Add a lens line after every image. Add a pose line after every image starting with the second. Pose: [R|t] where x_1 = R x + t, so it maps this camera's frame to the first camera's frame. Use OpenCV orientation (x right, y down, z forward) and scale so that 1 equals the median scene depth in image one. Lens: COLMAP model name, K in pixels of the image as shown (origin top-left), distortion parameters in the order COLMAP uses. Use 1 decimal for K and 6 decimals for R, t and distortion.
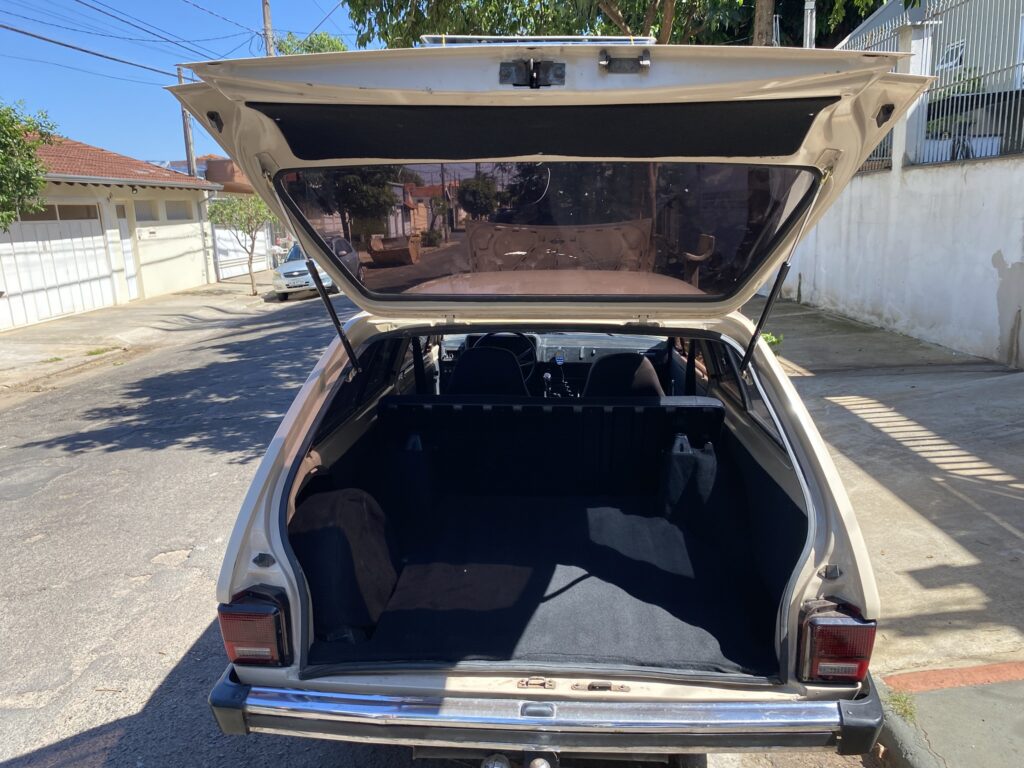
lens RADIAL K [[777.9, 0, 509.5], [0, 777.9, 374.9], [0, 0, 1]] dist [0.029349, -0.033353]
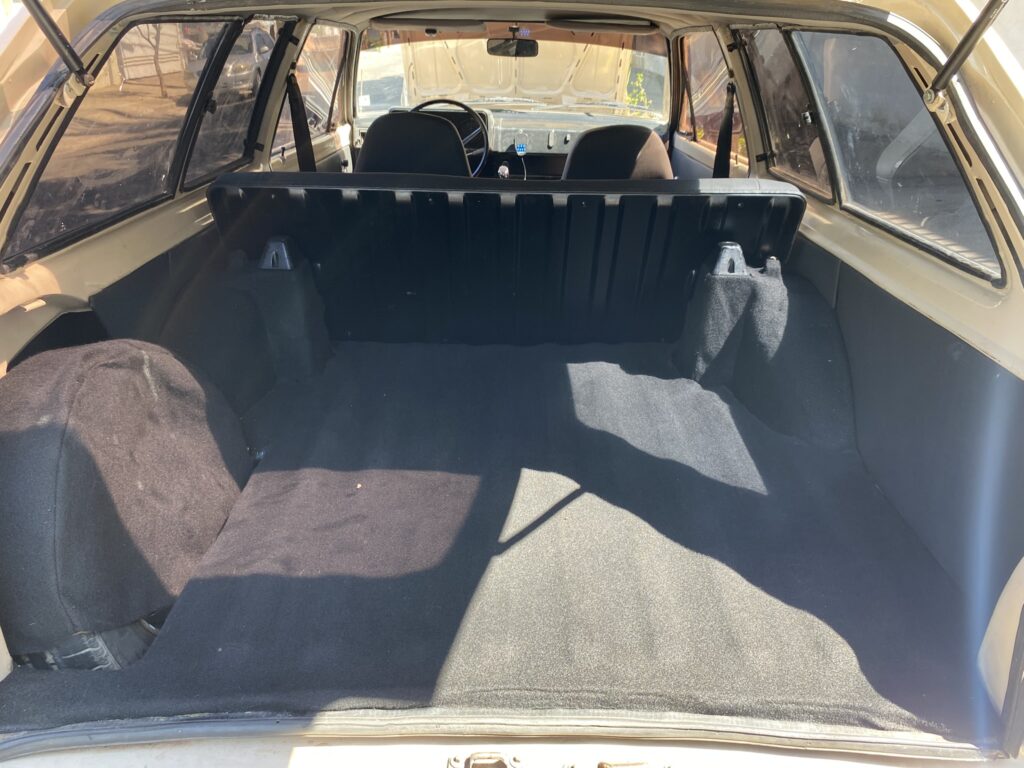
lens RADIAL K [[777.9, 0, 519.7], [0, 777.9, 371.0], [0, 0, 1]] dist [0.029349, -0.033353]
pose [[0.997204, -0.005659, 0.074514, 0.008670], [-0.010310, 0.977173, 0.212194, 0.028191], [-0.074014, -0.212369, 0.974383, 0.246505]]
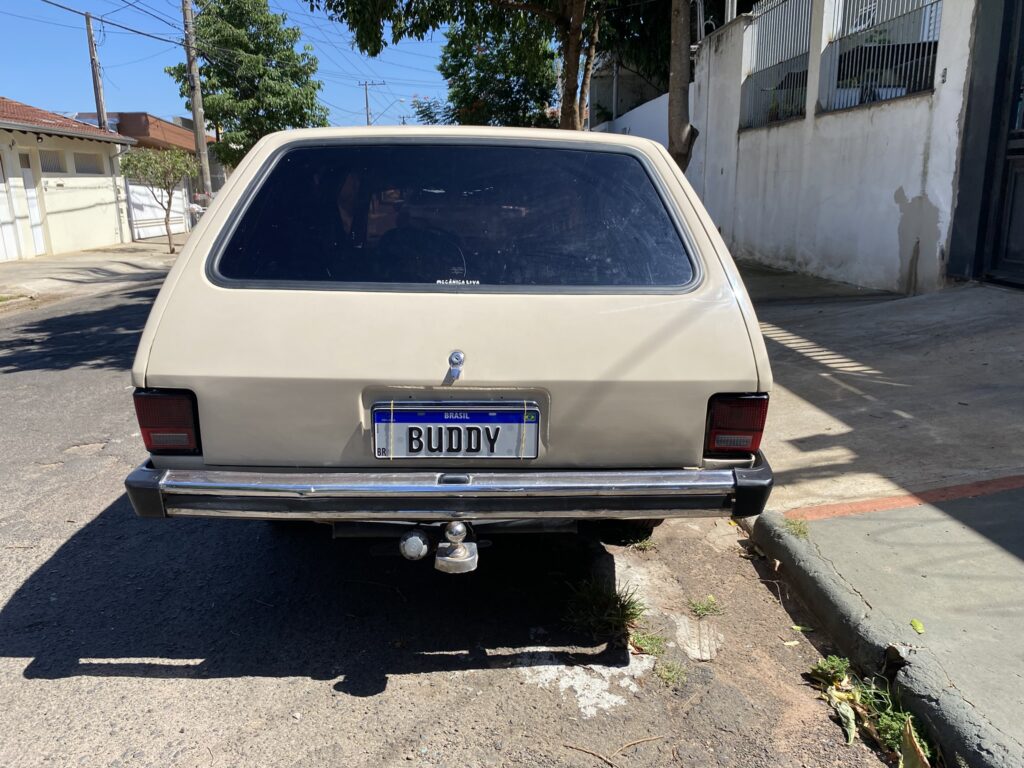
lens RADIAL K [[777.9, 0, 510.5], [0, 777.9, 376.8], [0, 0, 1]] dist [0.029349, -0.033353]
pose [[0.995836, -0.000805, 0.091158, 0.006450], [-0.001754, 0.999606, 0.027997, 0.102304], [-0.091145, -0.028041, 0.995443, -0.015095]]
